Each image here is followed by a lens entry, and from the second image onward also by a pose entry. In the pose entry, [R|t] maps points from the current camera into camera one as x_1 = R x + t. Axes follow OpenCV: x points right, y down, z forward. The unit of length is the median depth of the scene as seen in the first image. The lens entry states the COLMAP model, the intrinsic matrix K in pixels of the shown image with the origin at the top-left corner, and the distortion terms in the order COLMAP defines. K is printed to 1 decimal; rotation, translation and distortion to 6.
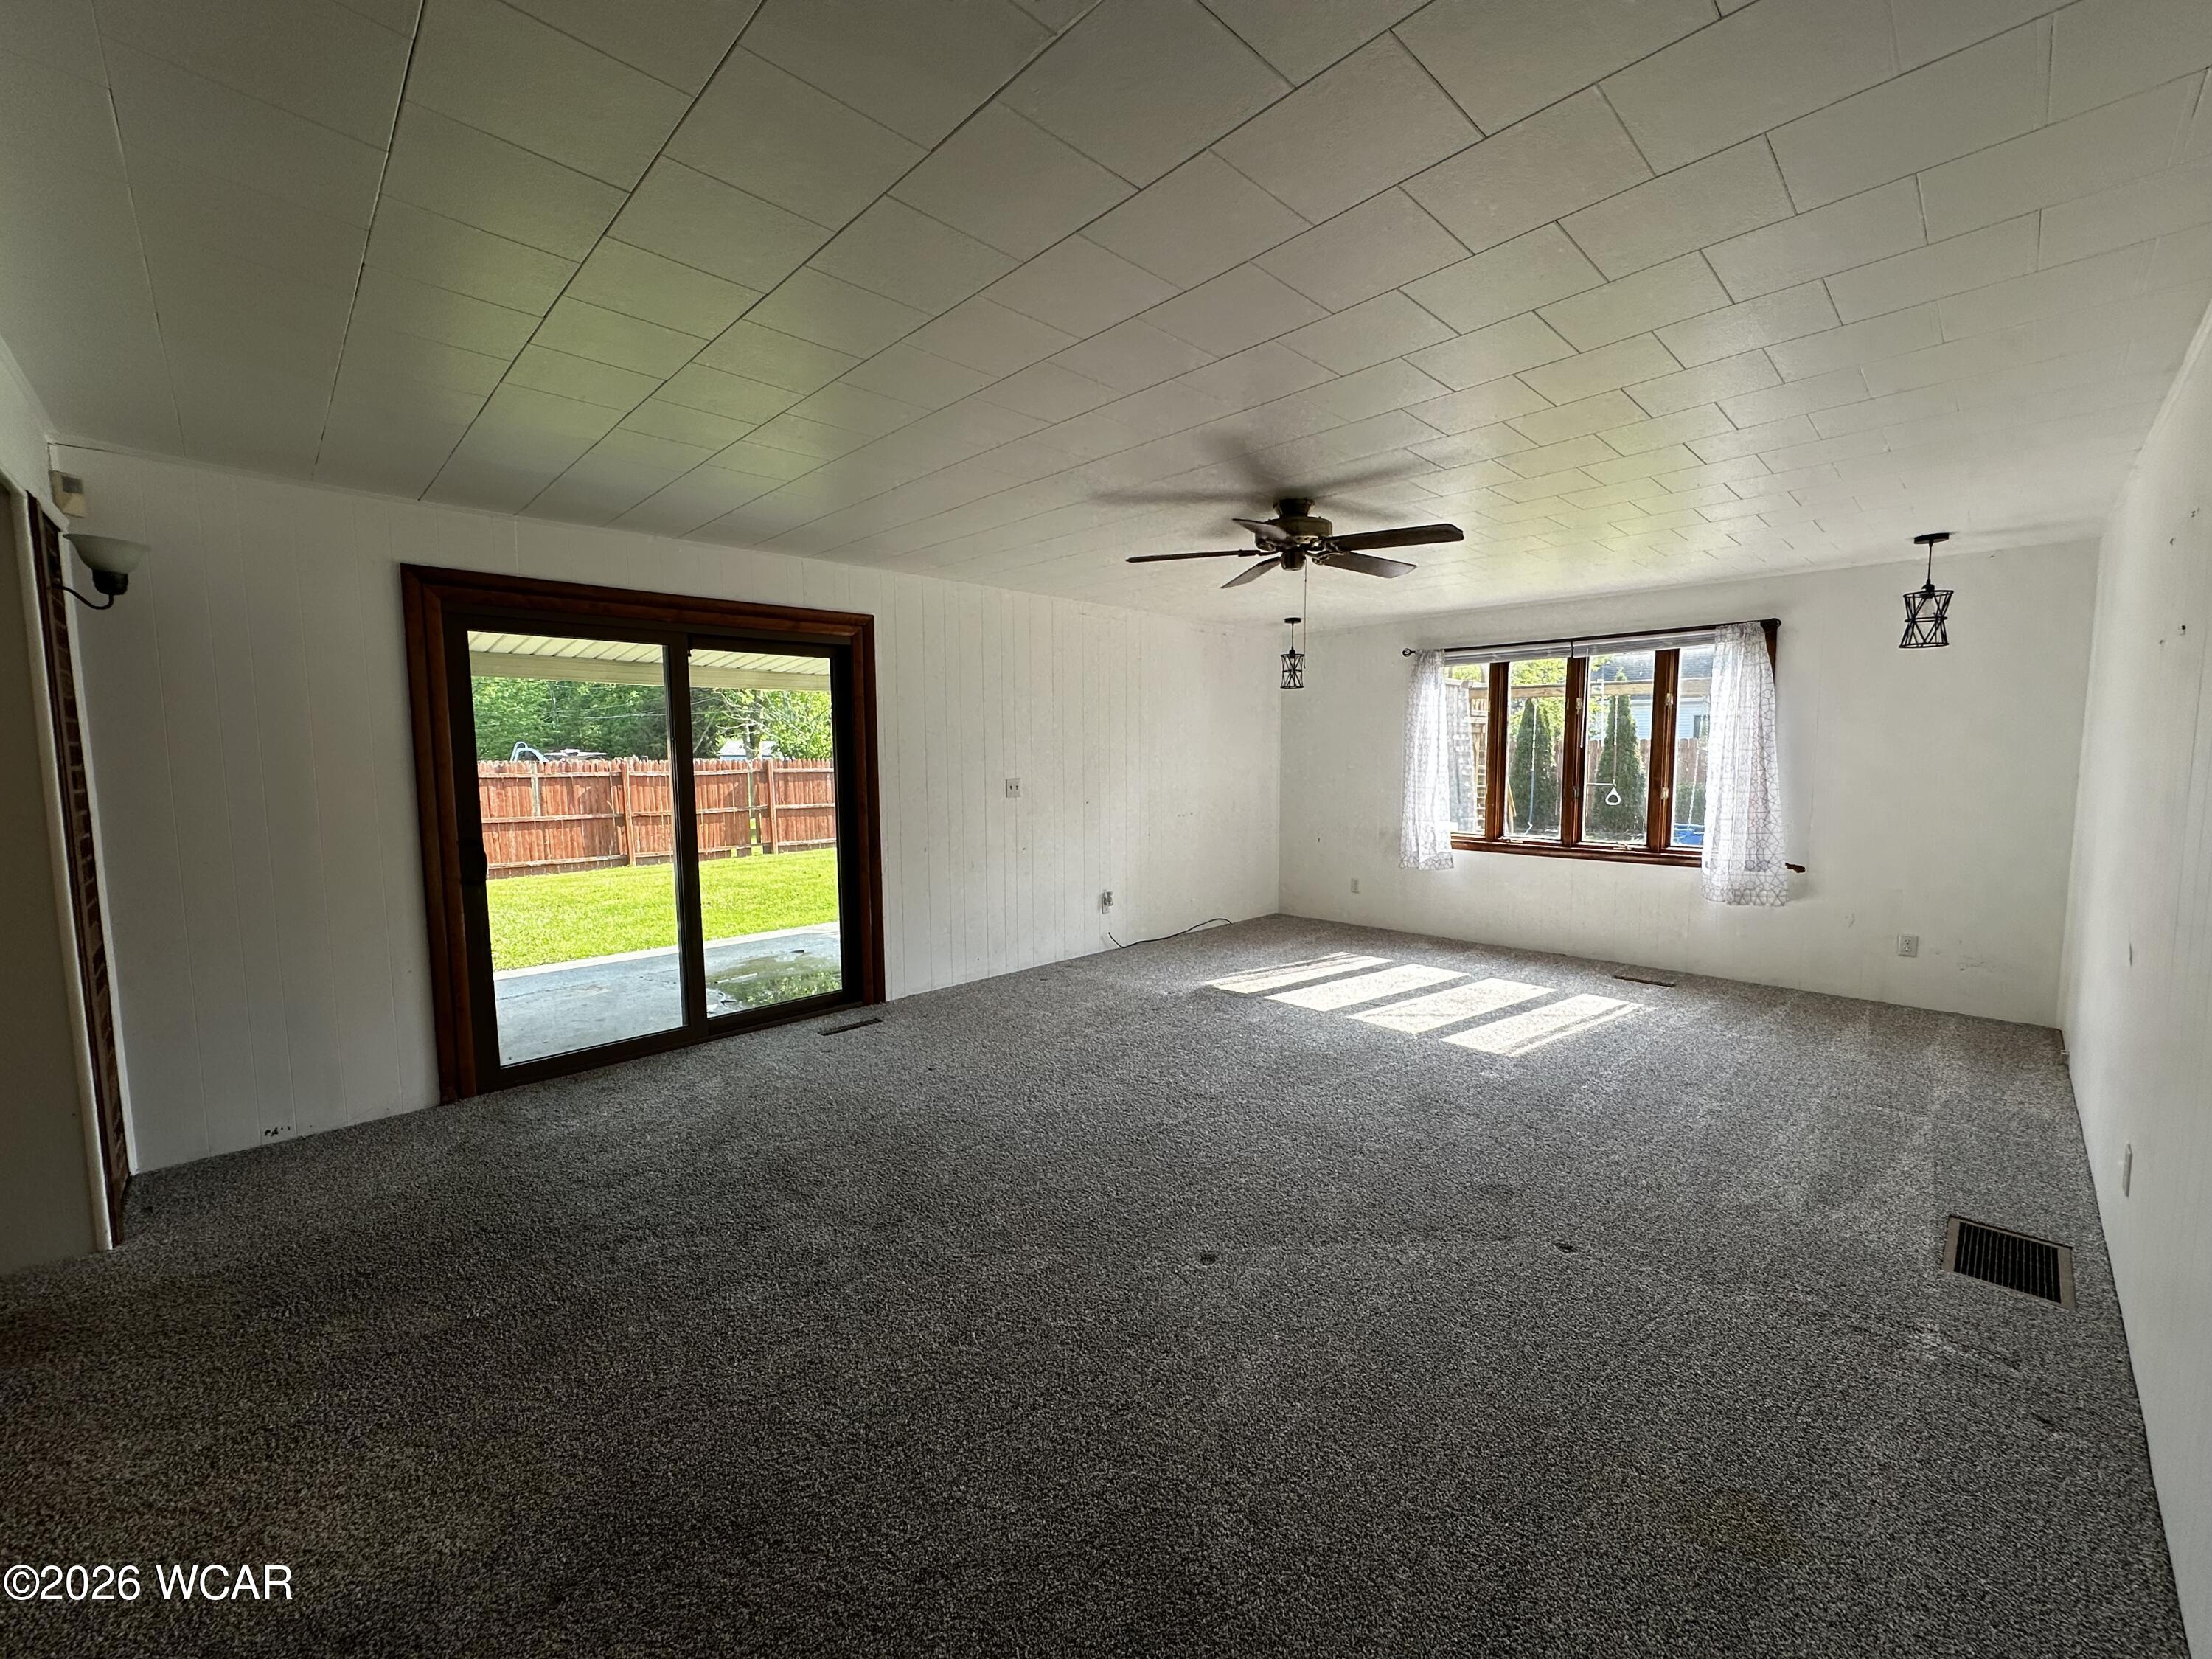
lens RADIAL K [[882.9, 0, 1106.0], [0, 882.9, 829.5], [0, 0, 1]] dist [0.001334, 0.000208]
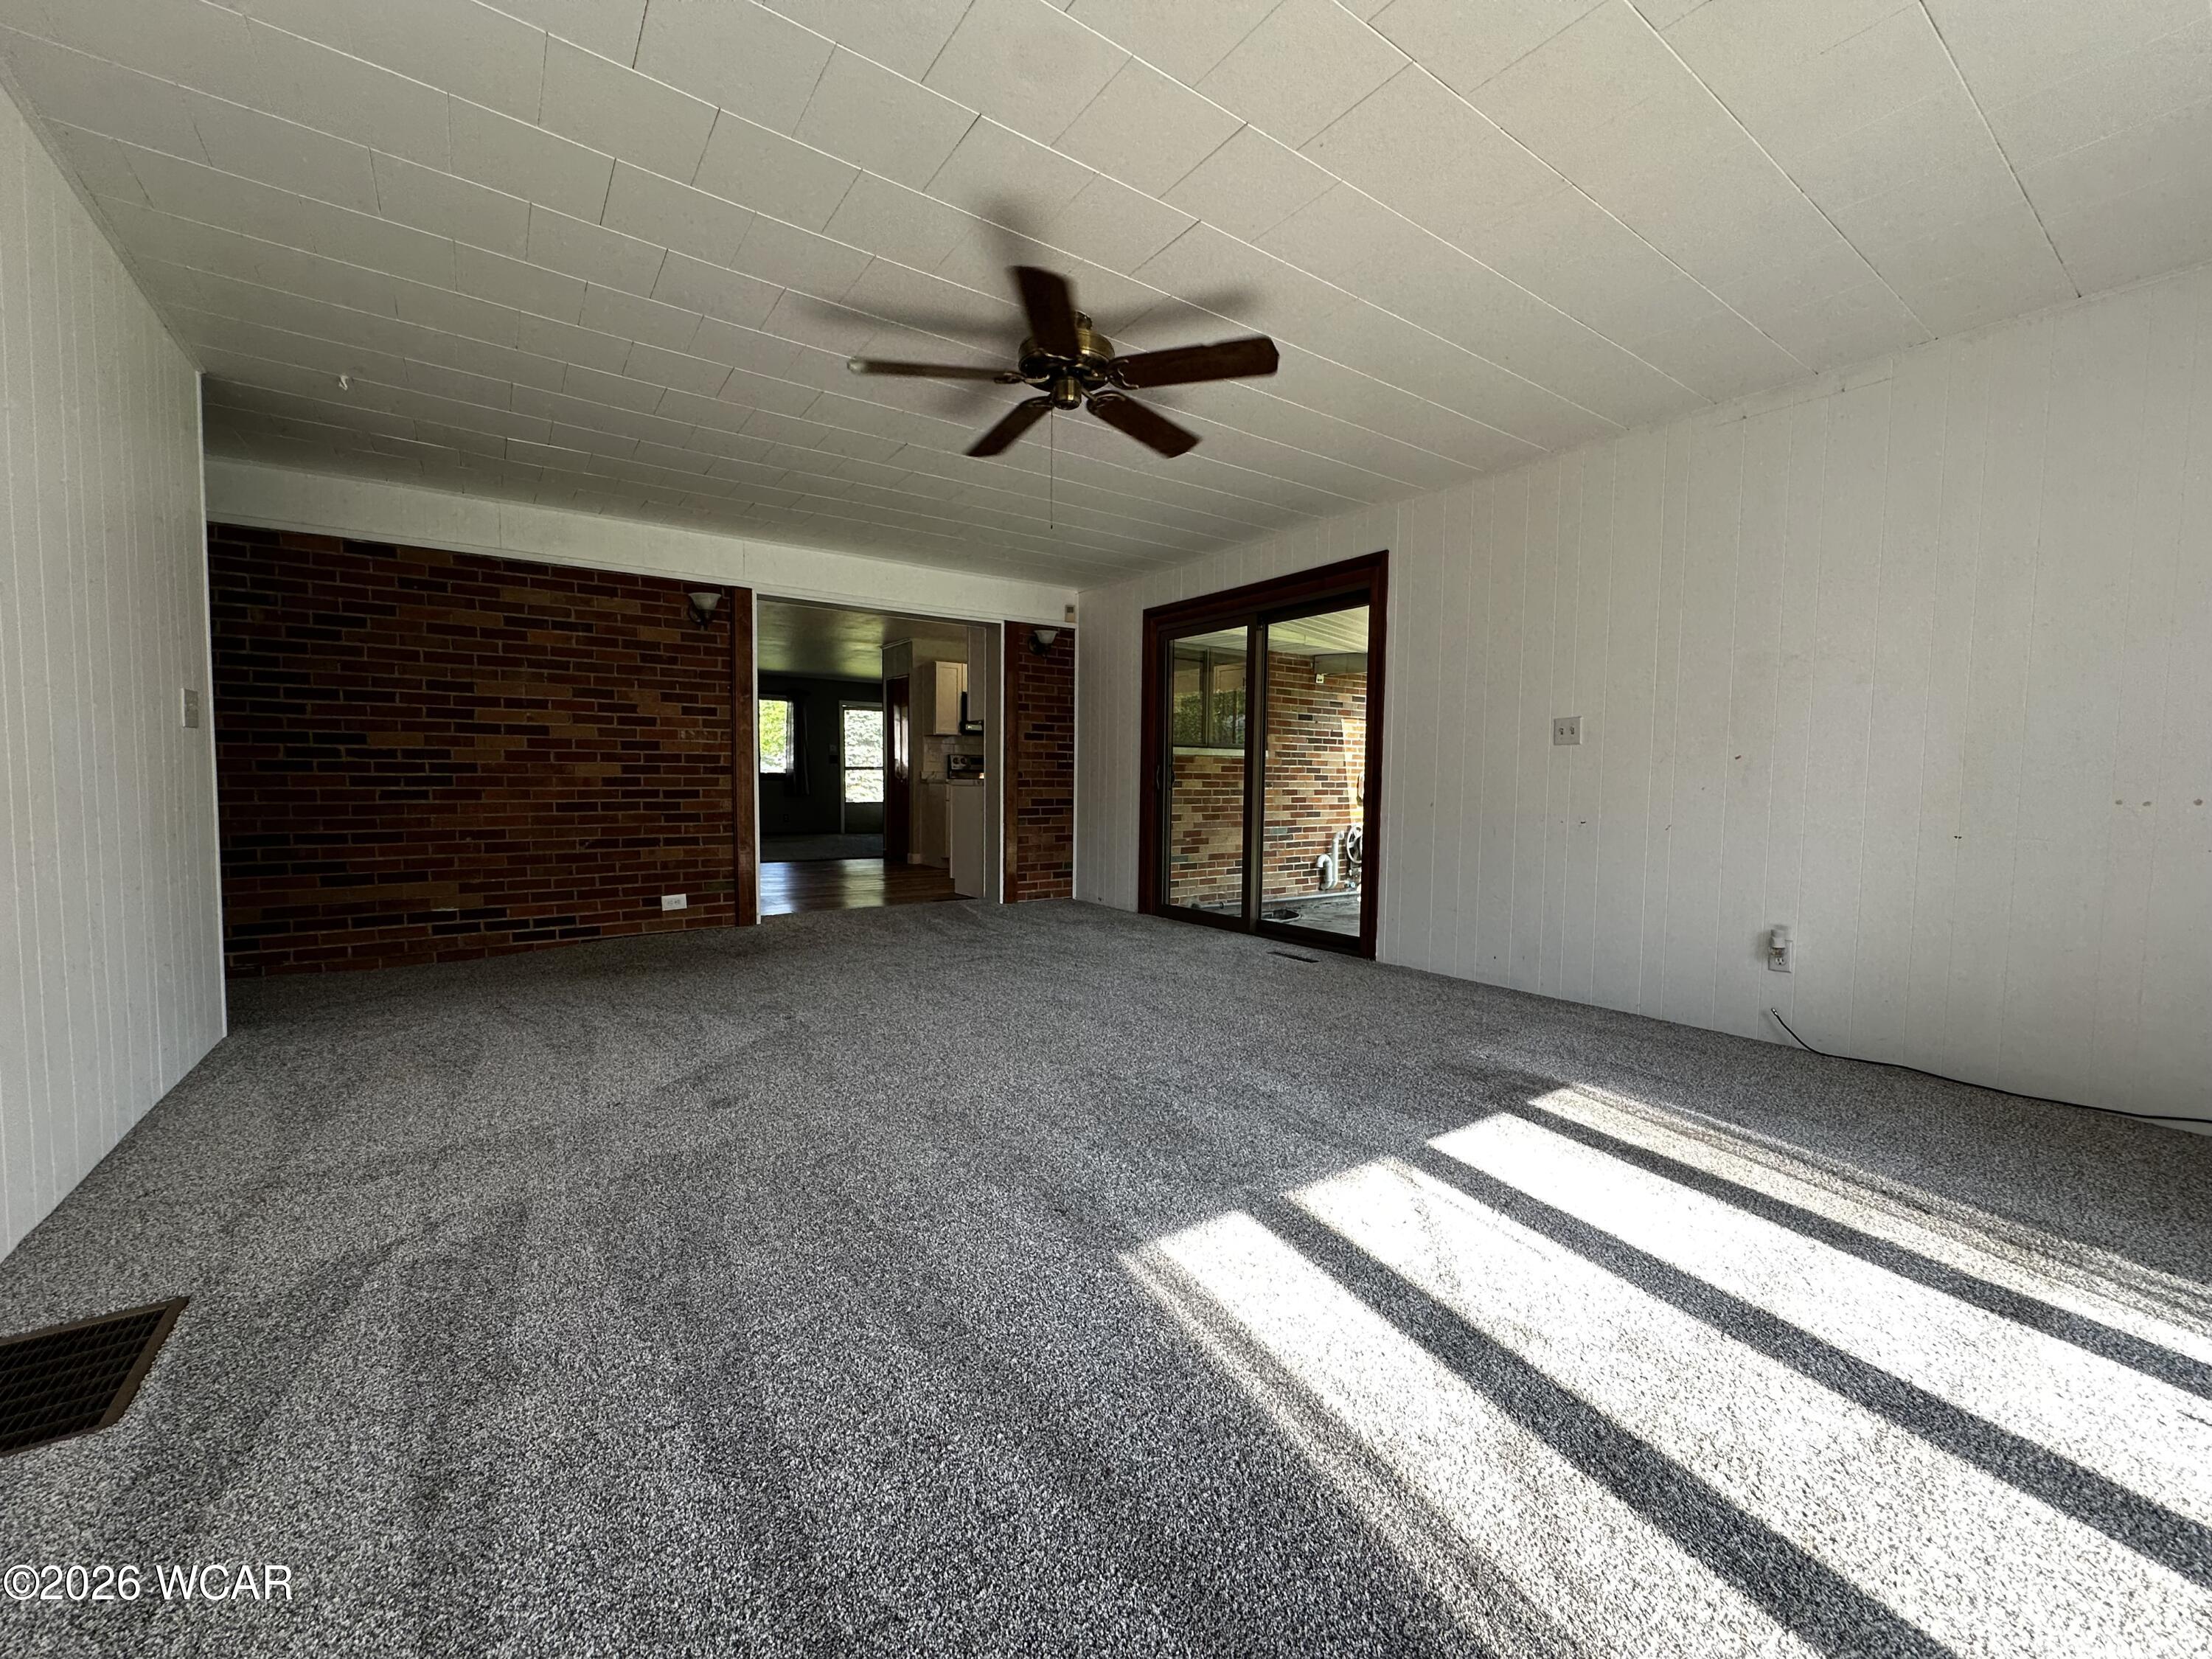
lens RADIAL K [[882.9, 0, 1106.0], [0, 882.9, 829.5], [0, 0, 1]] dist [0.001334, 0.000208]
pose [[-0.151116, 0.057158, -0.986862, 0.742964], [-0.109405, 0.991227, 0.074164, 0.019636], [0.982443, 0.119175, -0.143537, 0.881179]]
